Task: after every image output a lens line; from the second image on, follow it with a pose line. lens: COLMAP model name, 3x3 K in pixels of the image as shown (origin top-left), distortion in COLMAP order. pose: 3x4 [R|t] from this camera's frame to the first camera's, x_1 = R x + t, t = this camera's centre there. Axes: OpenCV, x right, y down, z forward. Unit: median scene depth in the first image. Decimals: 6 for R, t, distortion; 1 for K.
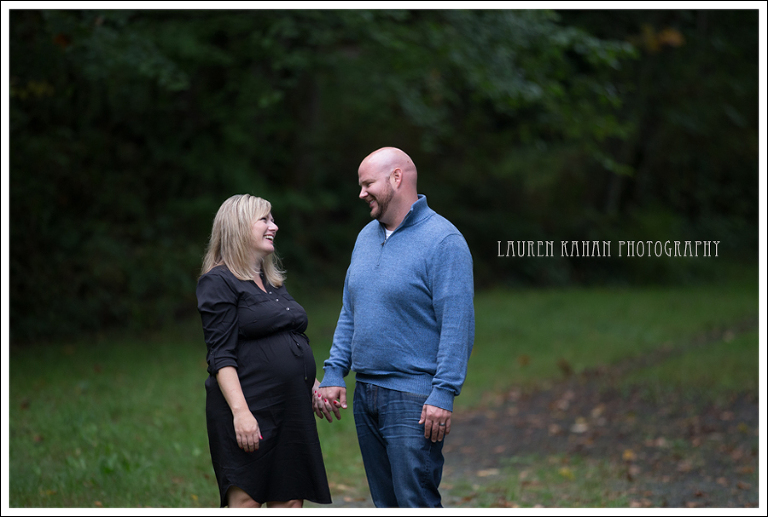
lens RADIAL K [[4283.0, 0, 383.4], [0, 4283.0, 250.1], [0, 0, 1]] dist [1.828431, 0.000000]
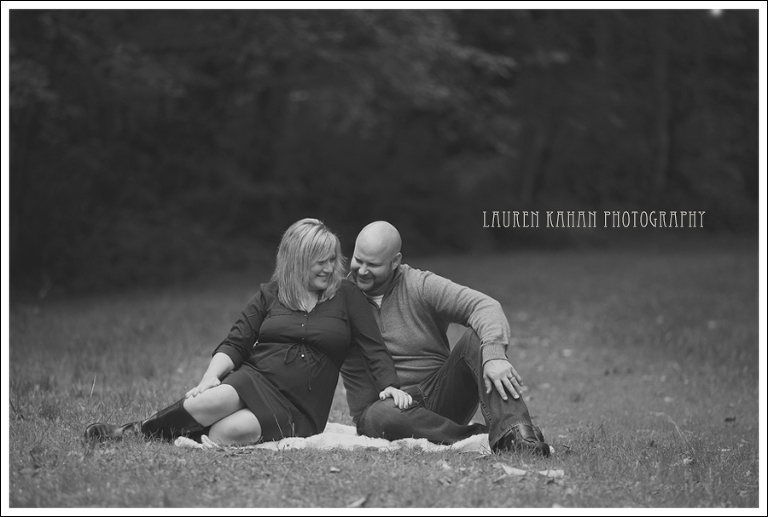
lens RADIAL K [[3657.8, 0, 364.7], [0, 3657.8, 252.6], [0, 0, 1]] dist [0.908095, 0.000000]
pose [[0.999173, -0.040651, -0.000274, 0.007831], [0.040649, 0.999165, -0.004071, 0.014849], [0.000439, 0.004057, 0.999992, -0.129486]]
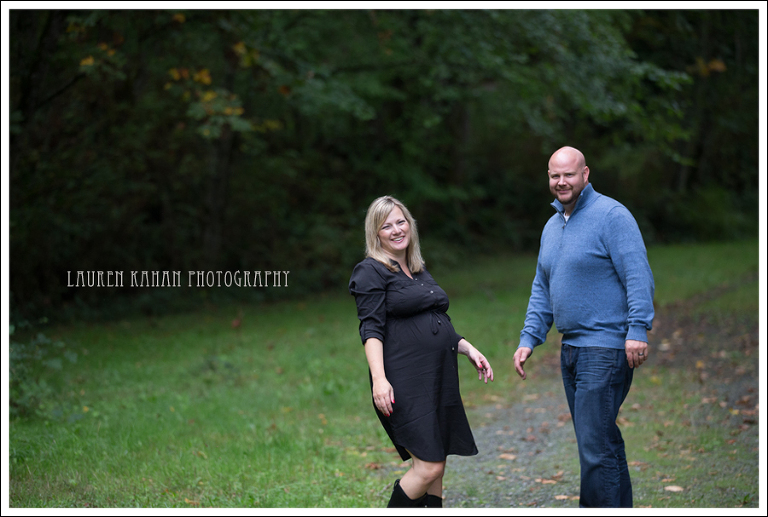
lens RADIAL K [[3011.7, 0, 383.0], [0, 3011.7, 224.4], [0, 0, 1]] dist [0.504005, 0.000000]
pose [[0.997902, -0.045217, -0.046335, 0.001269], [0.045186, 0.998977, -0.001730, -0.000765], [0.046366, -0.000367, 0.998924, 0.009088]]
